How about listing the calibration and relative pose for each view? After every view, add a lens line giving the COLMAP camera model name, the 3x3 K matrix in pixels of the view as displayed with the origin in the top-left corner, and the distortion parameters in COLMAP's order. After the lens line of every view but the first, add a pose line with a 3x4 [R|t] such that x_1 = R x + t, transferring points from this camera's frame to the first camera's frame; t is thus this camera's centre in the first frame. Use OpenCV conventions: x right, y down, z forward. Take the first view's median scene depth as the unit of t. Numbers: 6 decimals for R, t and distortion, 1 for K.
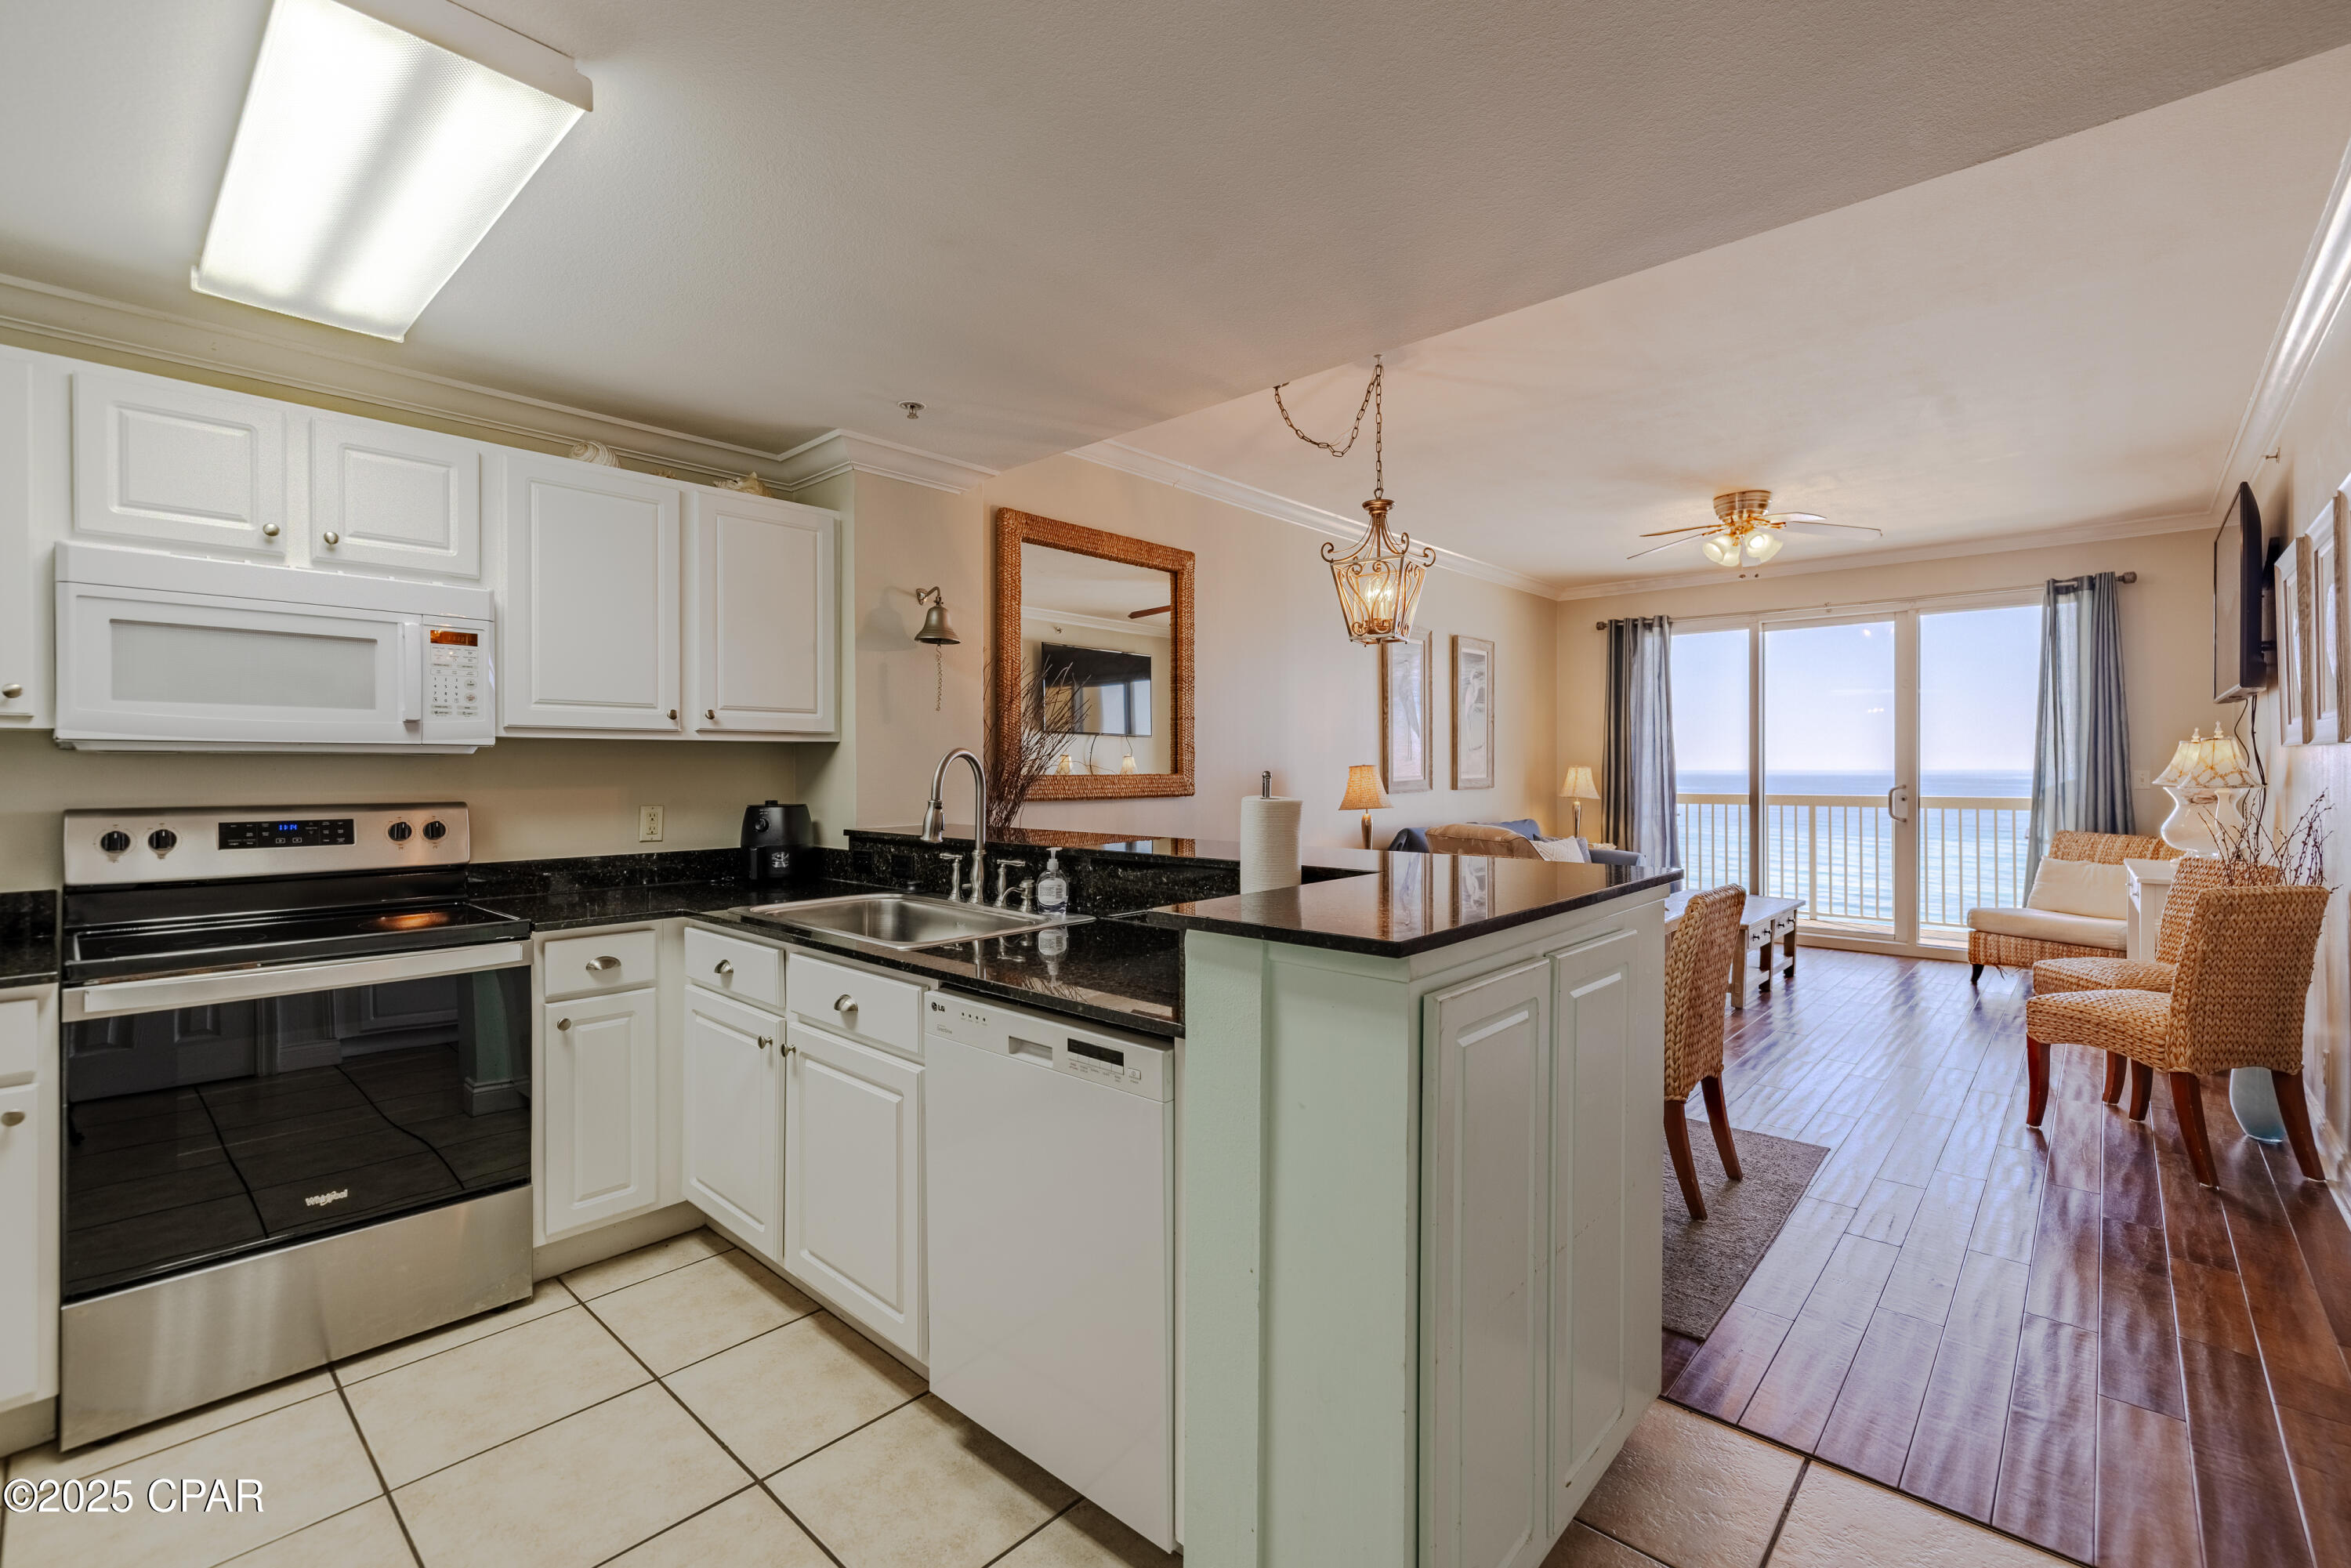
lens RADIAL K [[1020.1, 0, 1175.5], [0, 1020.1, 784.0], [0, 0, 1]] dist [0.001134, 0.000373]
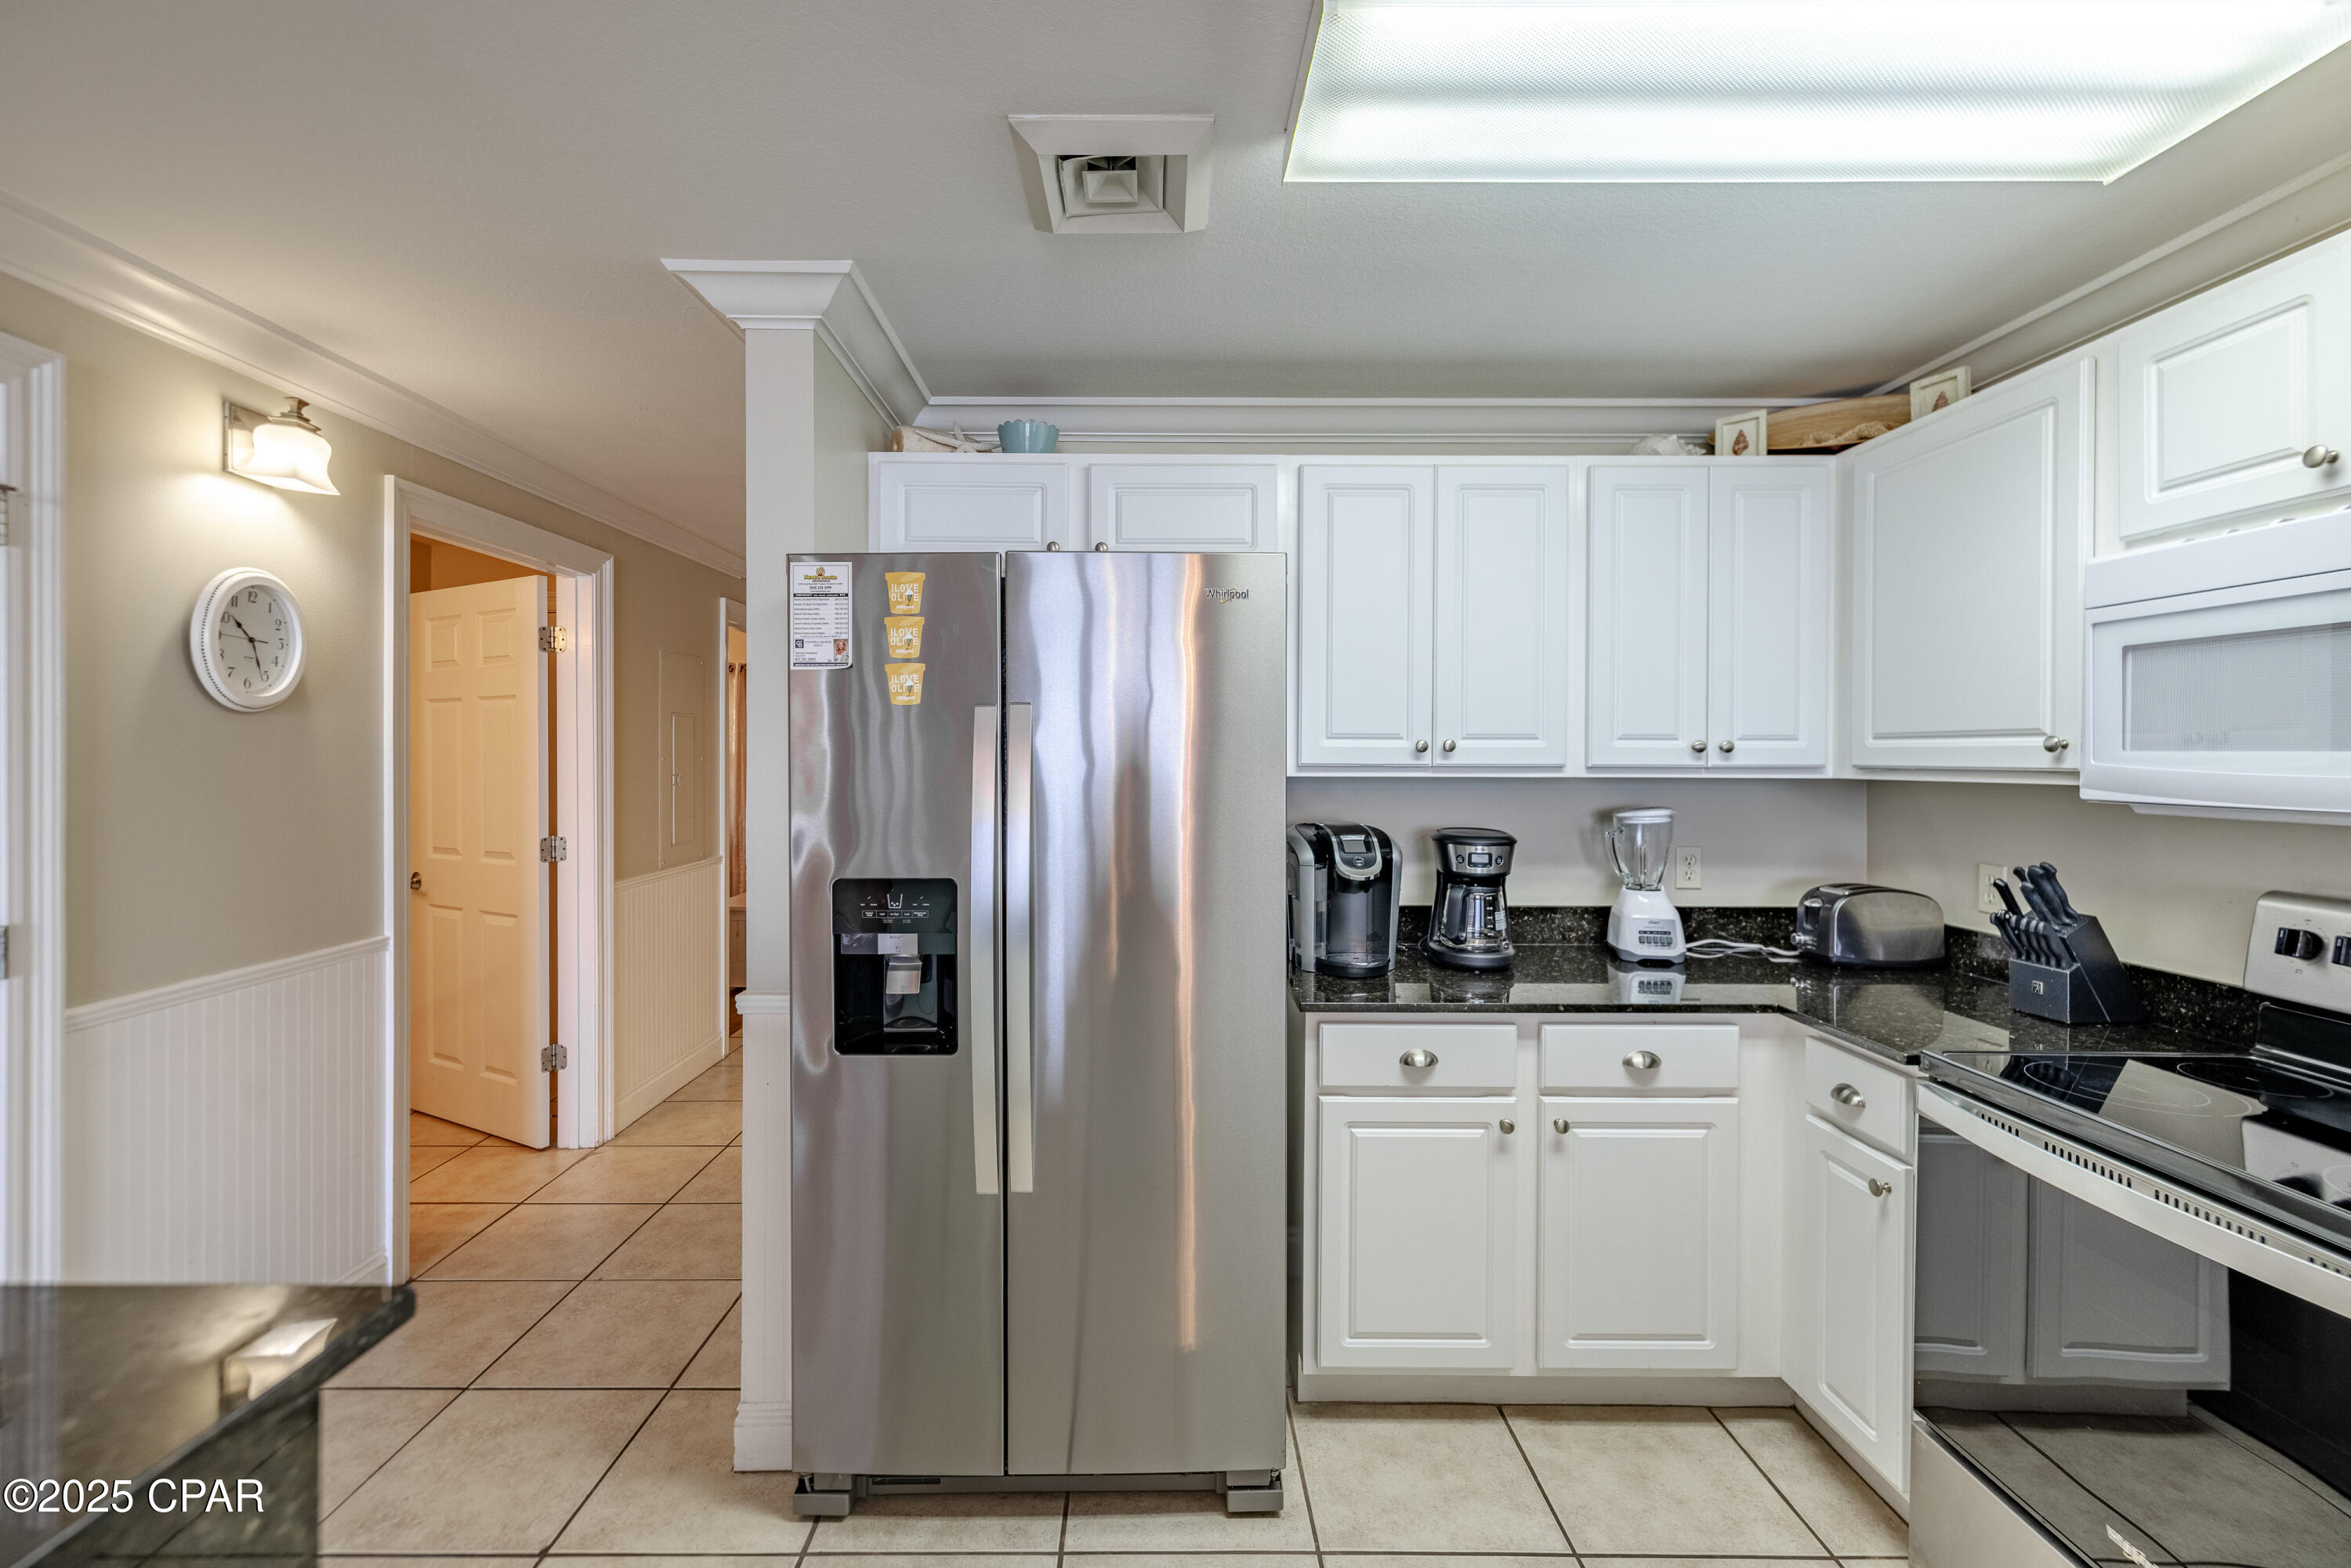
lens RADIAL K [[1011.3, 0, 1147.8], [0, 1011.3, 763.0], [0, 0, 1]] dist [-0.000254, 0.000113]
pose [[-0.743867, 0.004103, -0.668315, 0.024233], [-0.013011, 0.999703, 0.020620, -0.063352], [0.668201, 0.024035, -0.743593, 0.863126]]
